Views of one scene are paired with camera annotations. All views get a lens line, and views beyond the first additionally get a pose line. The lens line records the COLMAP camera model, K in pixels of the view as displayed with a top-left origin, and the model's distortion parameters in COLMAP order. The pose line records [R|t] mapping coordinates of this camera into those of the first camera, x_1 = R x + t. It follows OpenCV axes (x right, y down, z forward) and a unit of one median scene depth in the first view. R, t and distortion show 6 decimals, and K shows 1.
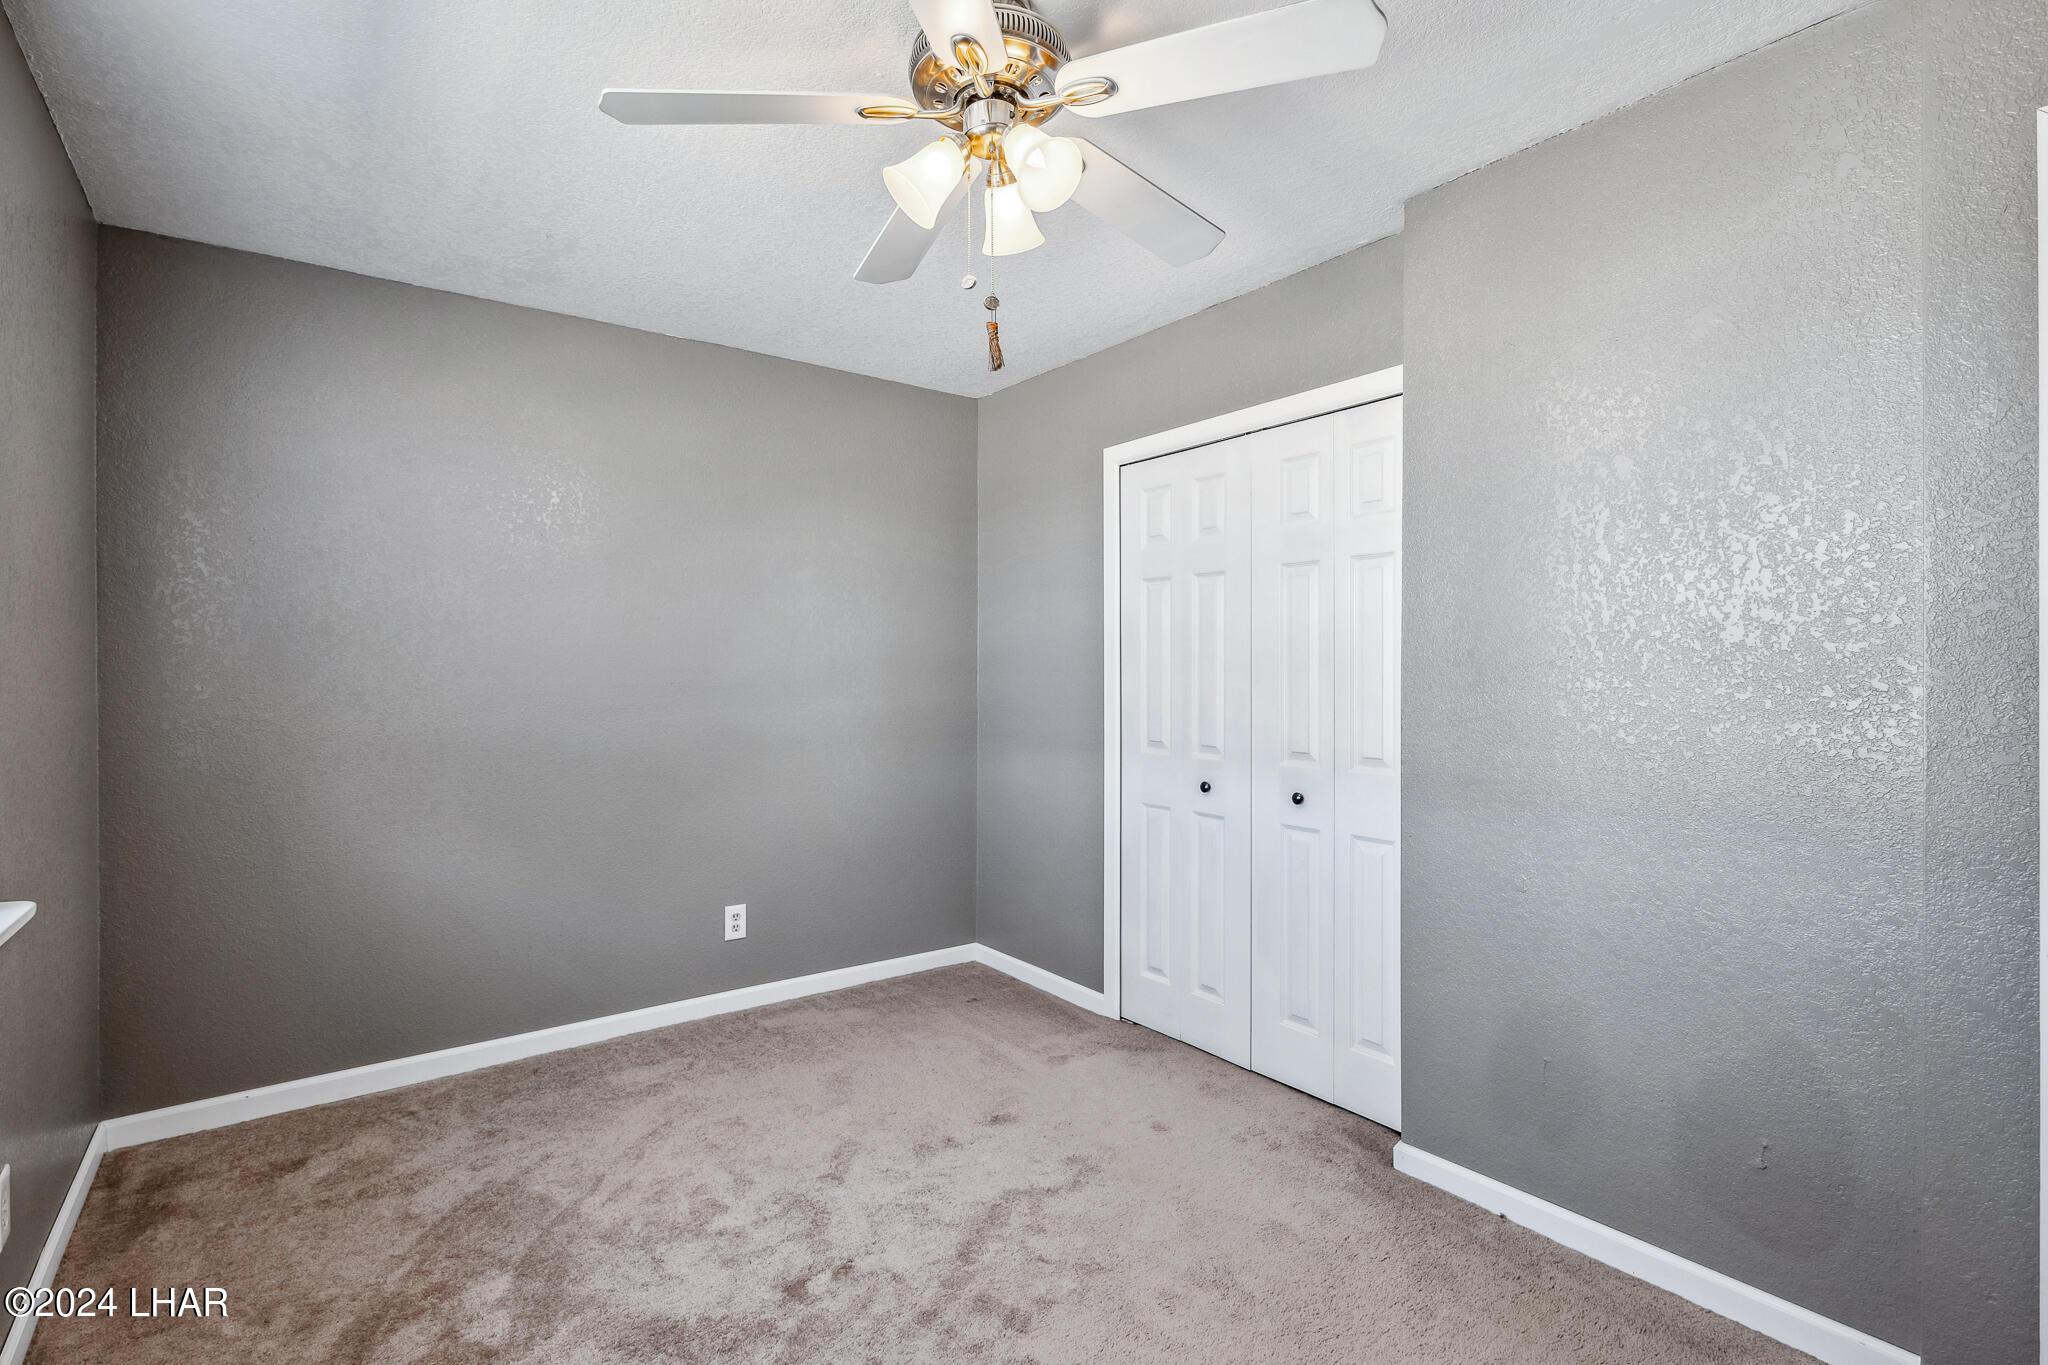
lens RADIAL K [[949.5, 0, 1049.9], [0, 949.5, 682.2], [0, 0, 1]] dist [0.000502, 0.000063]
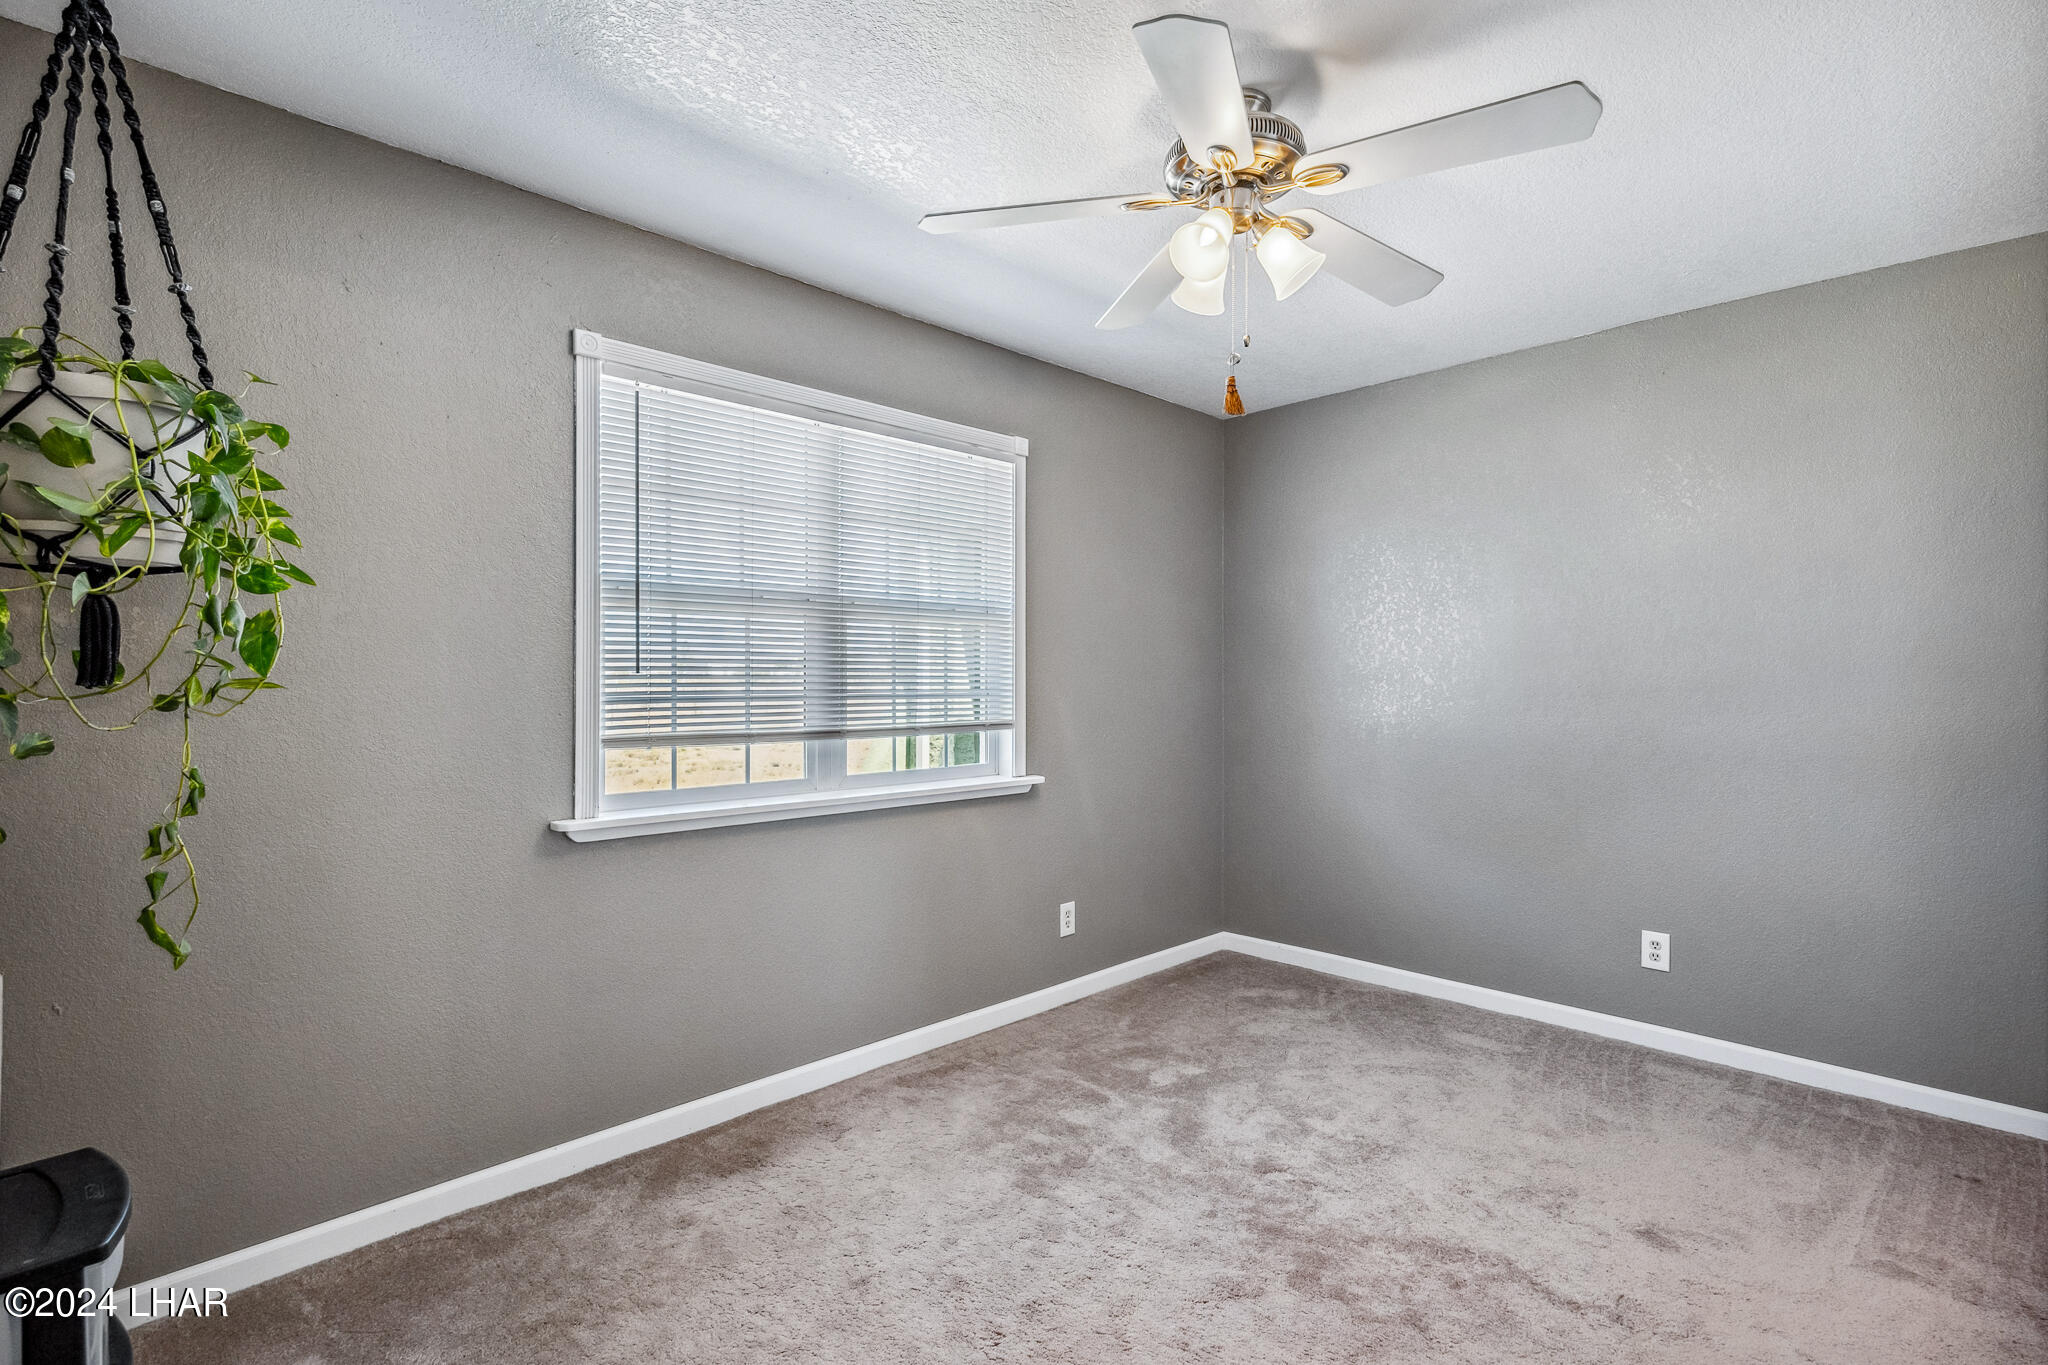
lens RADIAL K [[1007.4, 0, 1043.4], [0, 1007.4, 664.3], [0, 0, 1]] dist [-0.005507, -0.000996]
pose [[0.125207, -0.011580, -0.992063, 0.790649], [-0.012870, 0.999829, -0.013295, -0.002937], [0.992047, 0.014432, 0.125036, 0.414576]]
